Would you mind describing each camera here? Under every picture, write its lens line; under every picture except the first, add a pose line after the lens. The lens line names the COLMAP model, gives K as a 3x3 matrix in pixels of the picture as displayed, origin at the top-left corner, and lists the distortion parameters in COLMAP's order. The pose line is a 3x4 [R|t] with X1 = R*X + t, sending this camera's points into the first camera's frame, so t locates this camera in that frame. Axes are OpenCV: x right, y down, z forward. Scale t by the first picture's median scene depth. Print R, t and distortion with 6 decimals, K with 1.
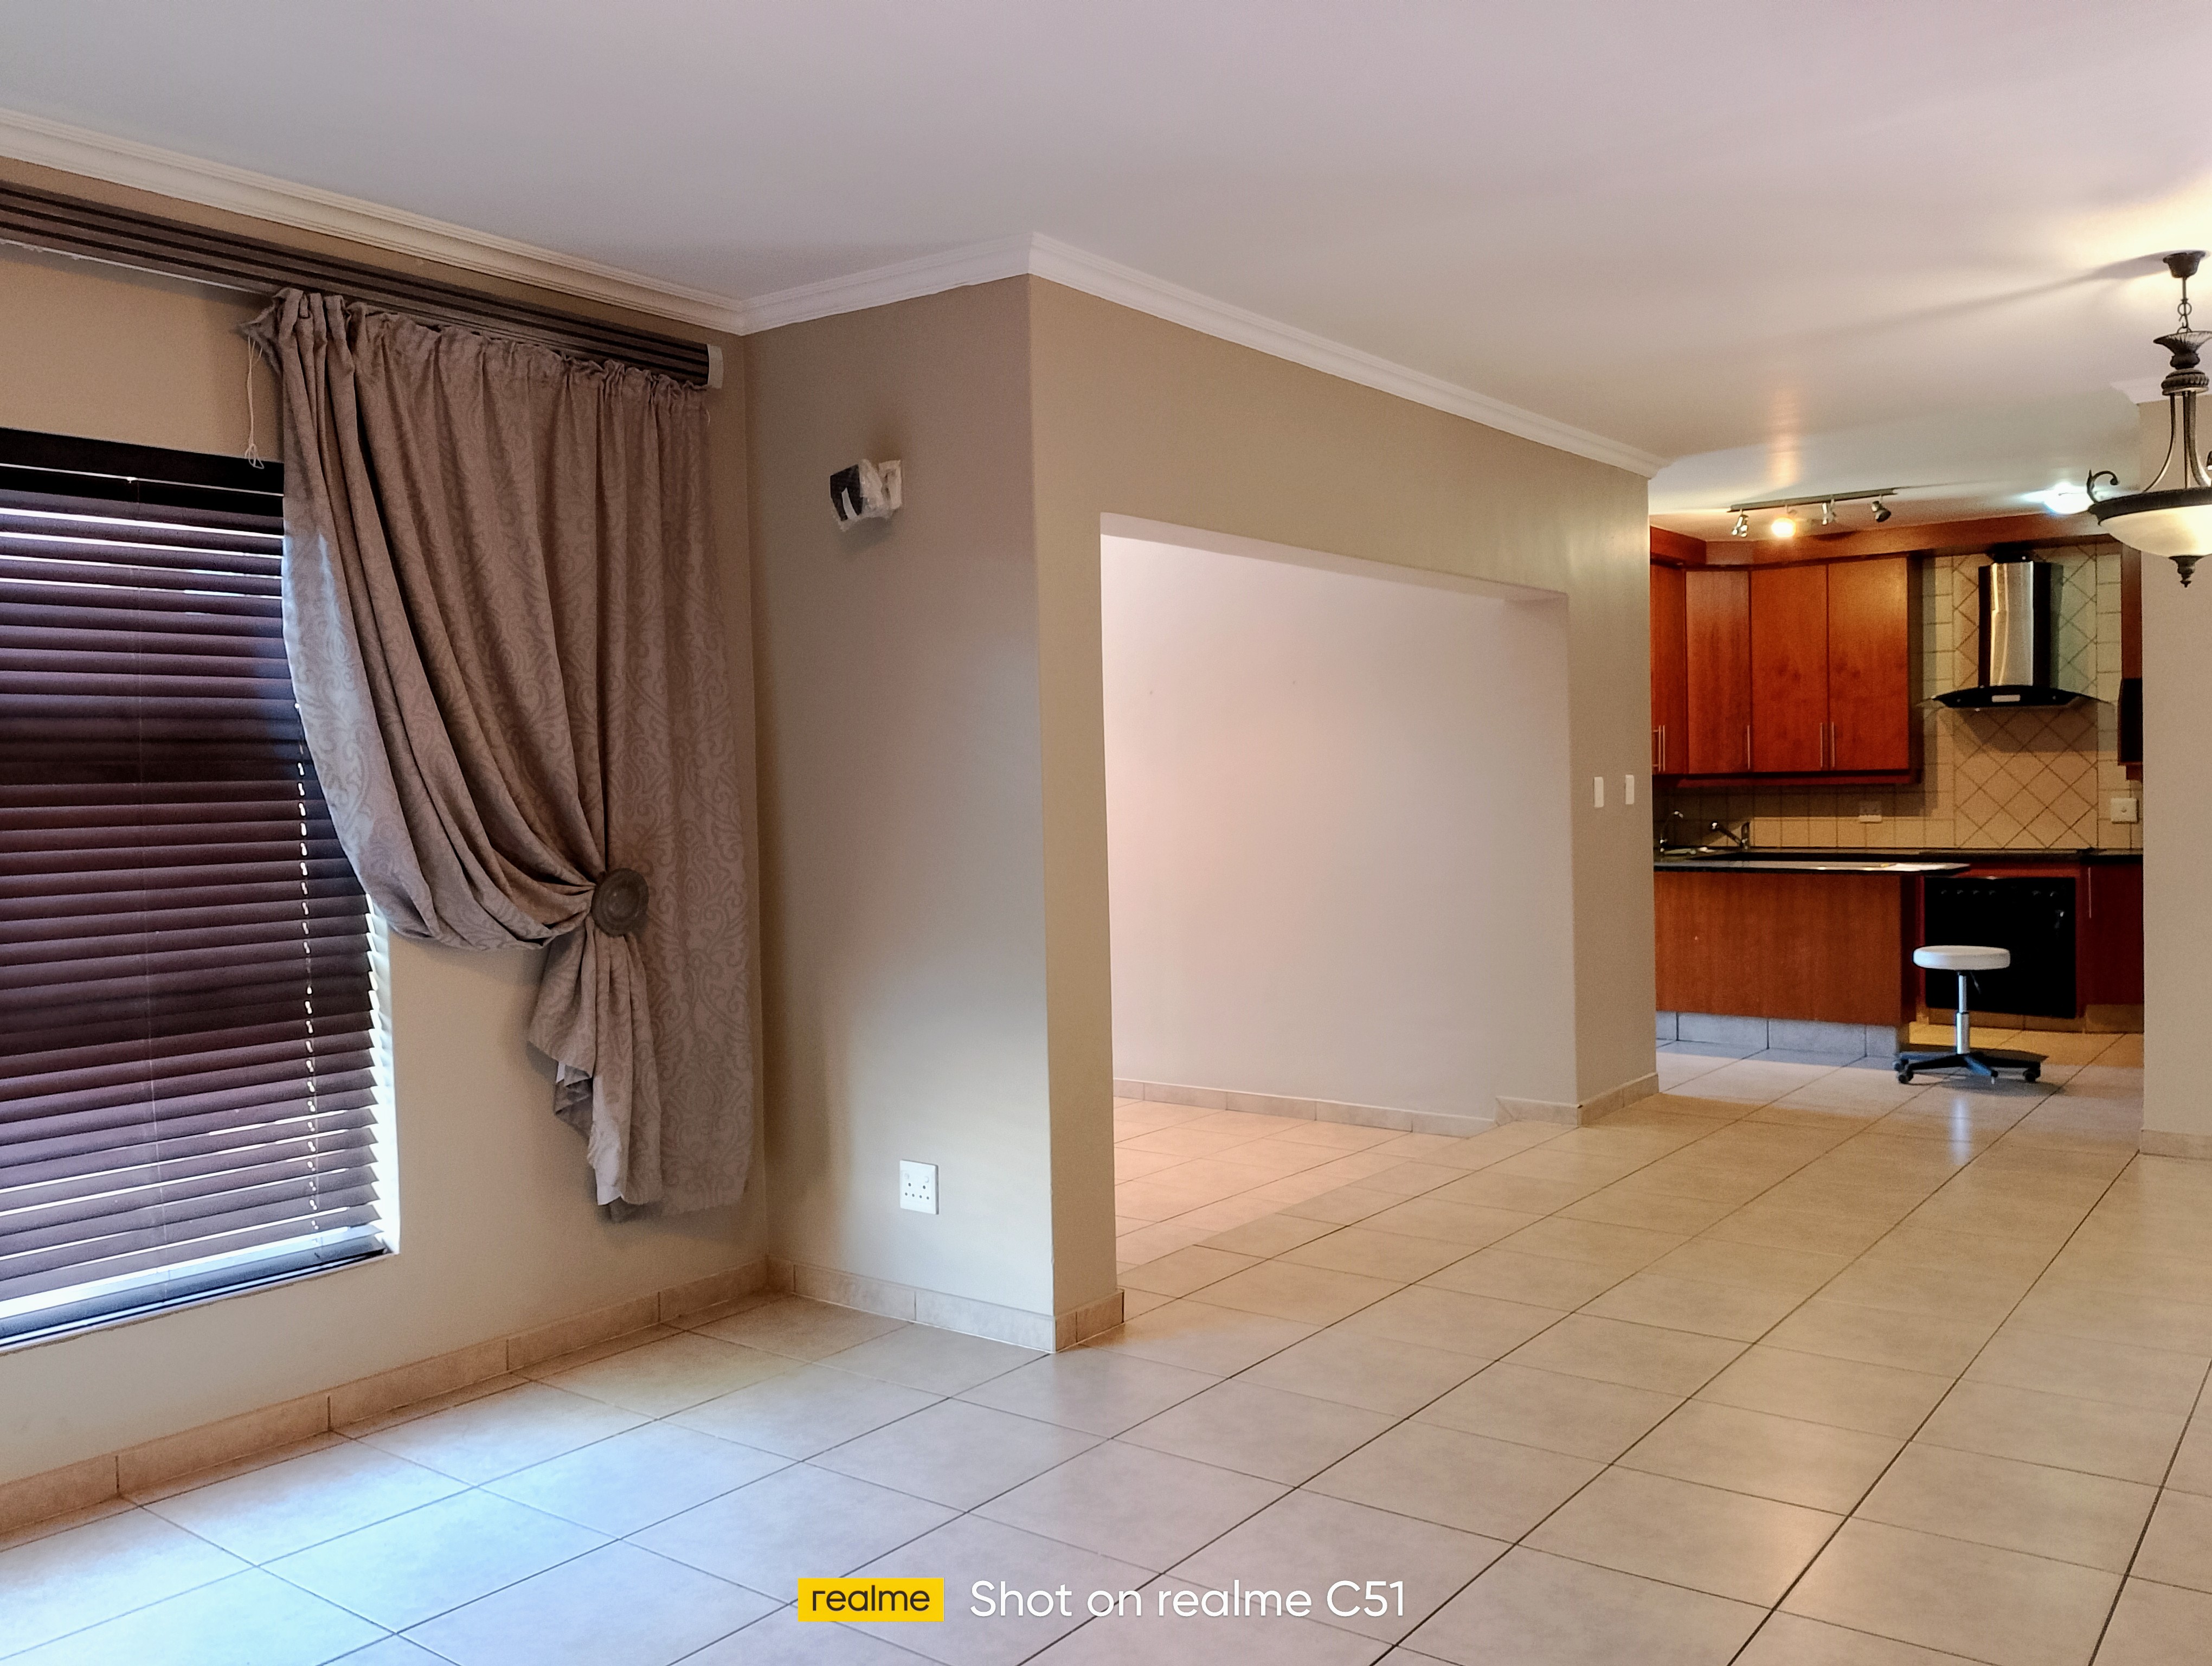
lens RADIAL K [[1765.5, 0, 1118.4], [0, 1765.5, 829.2], [0, 0, 1]] dist [0.000742, -0.017278]
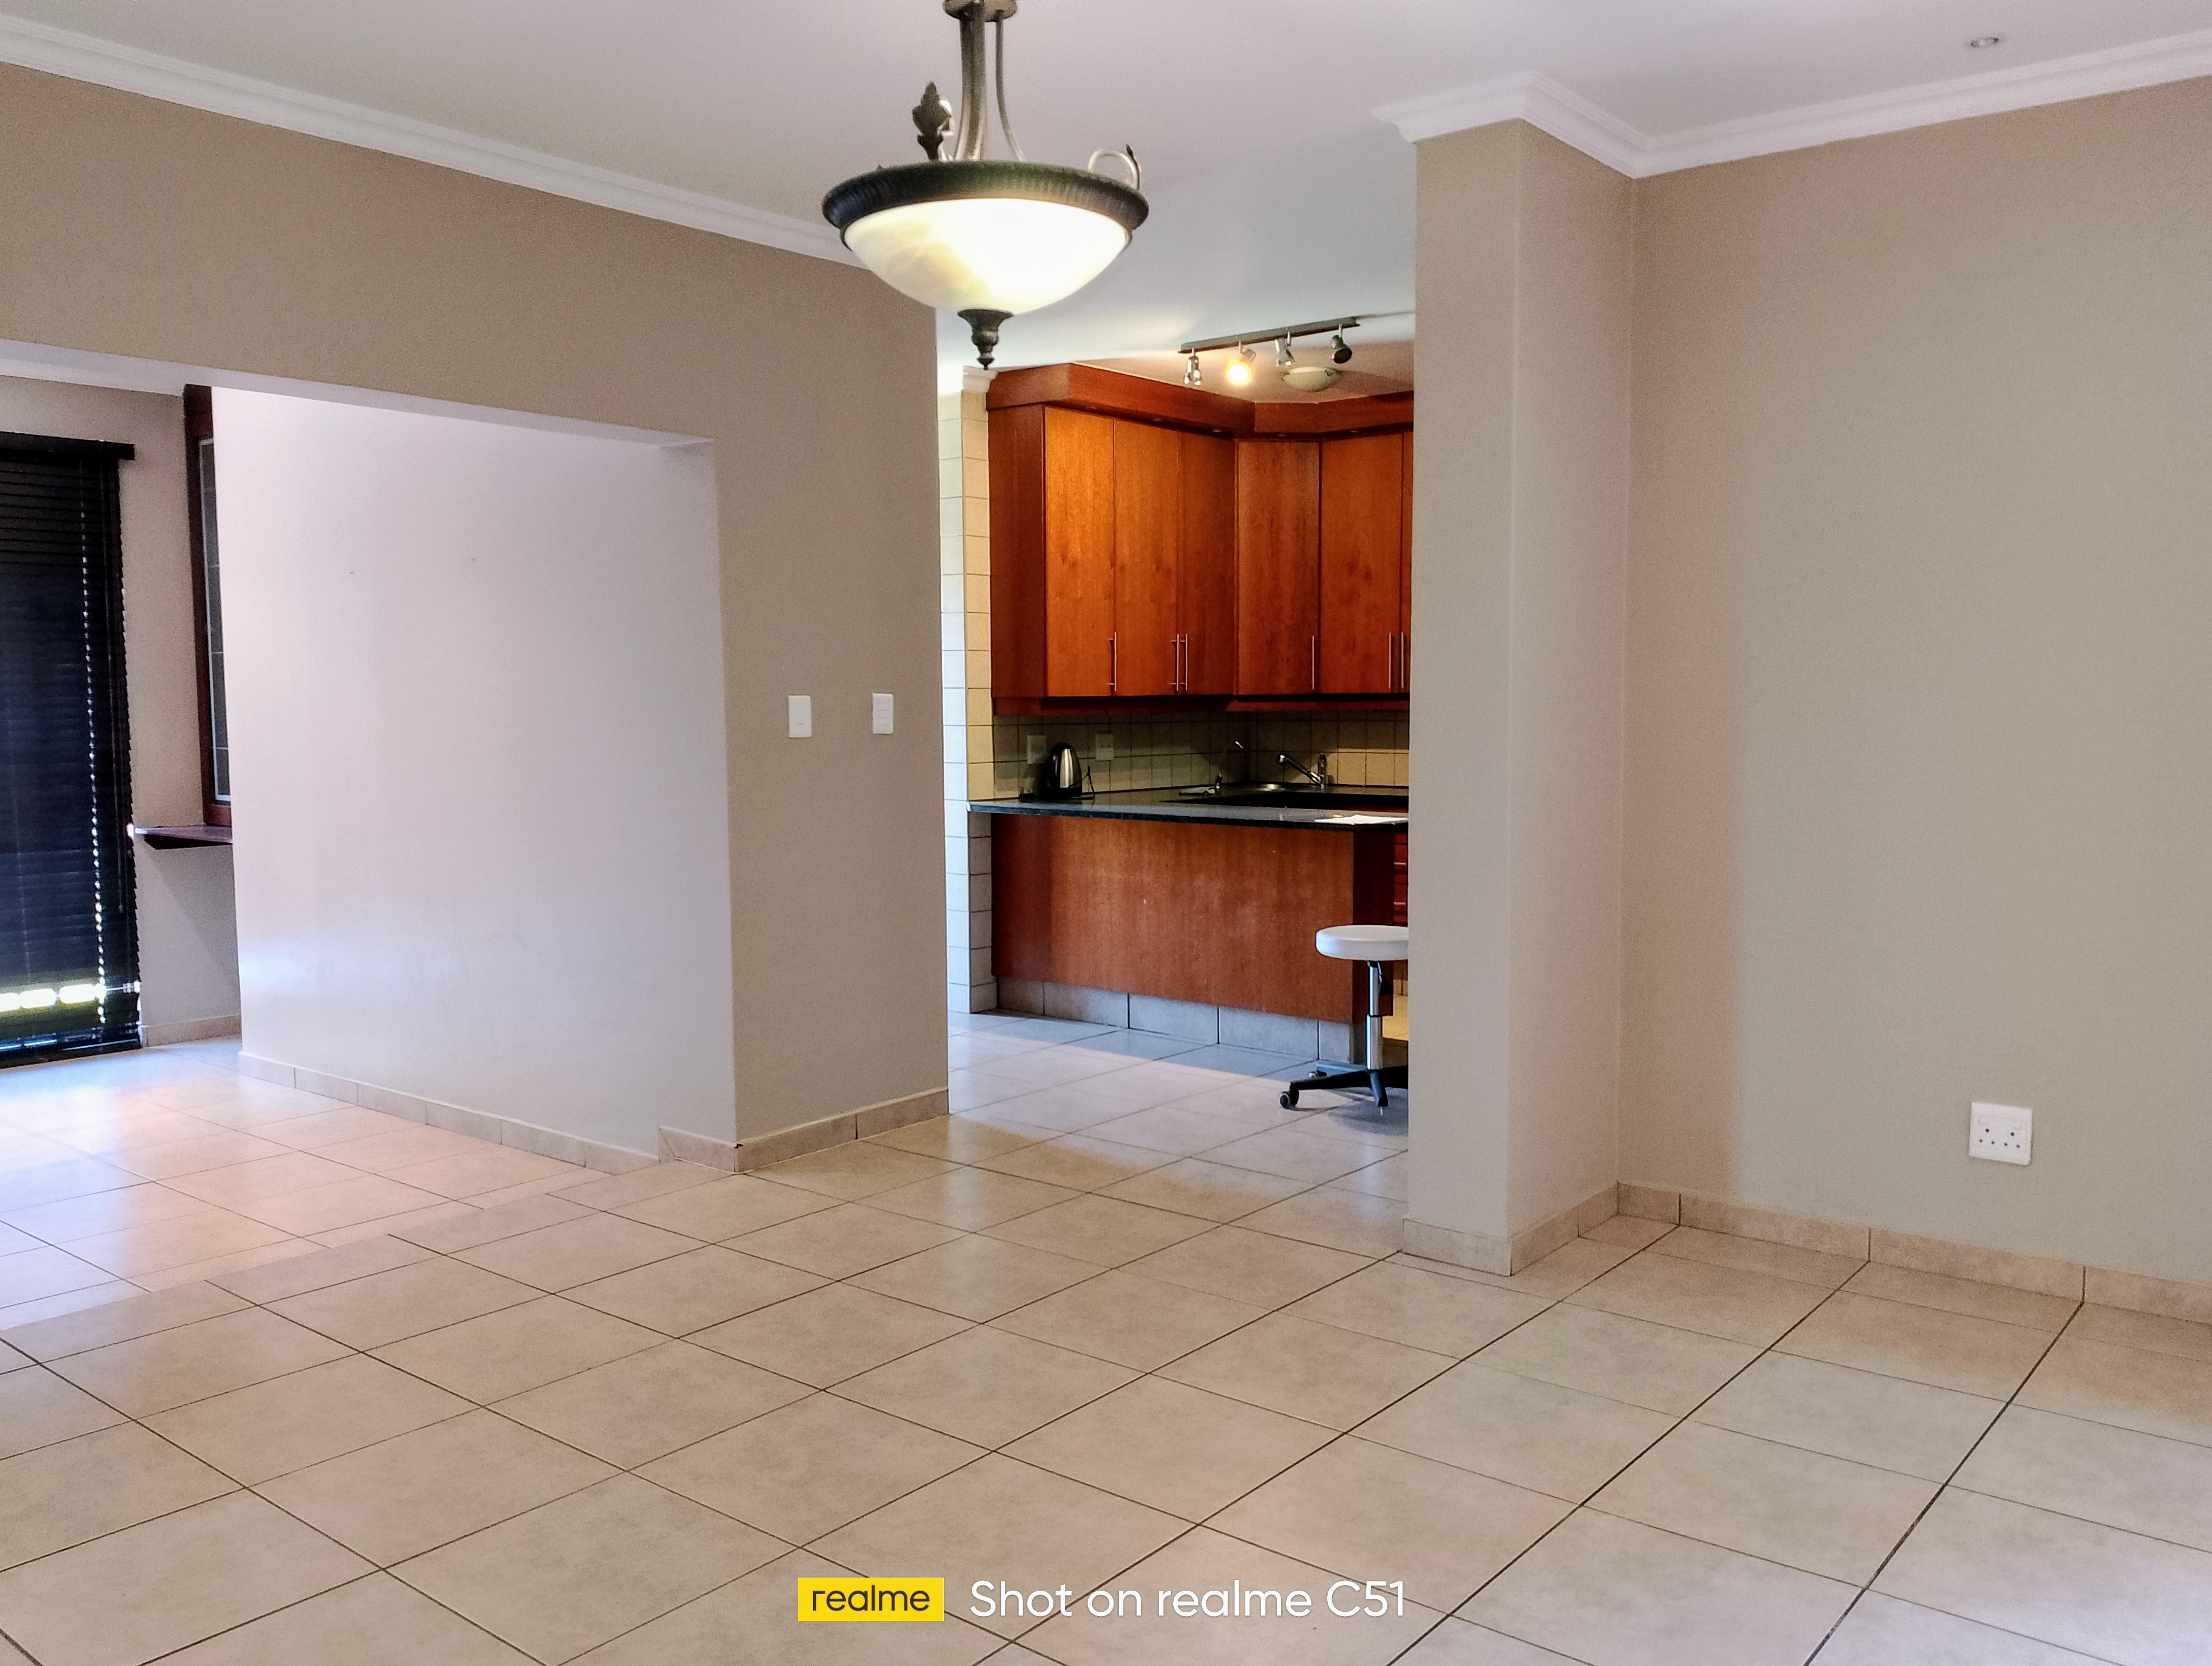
lens RADIAL K [[1765.5, 0, 1090.5], [0, 1765.5, 853.7], [0, 0, 1]] dist [0.000742, -0.017278]
pose [[0.999667, 0.018190, -0.018291, 0.326295], [-0.016992, 0.997826, 0.063675, -0.010314], [0.019410, -0.063343, 0.997803, 0.217469]]
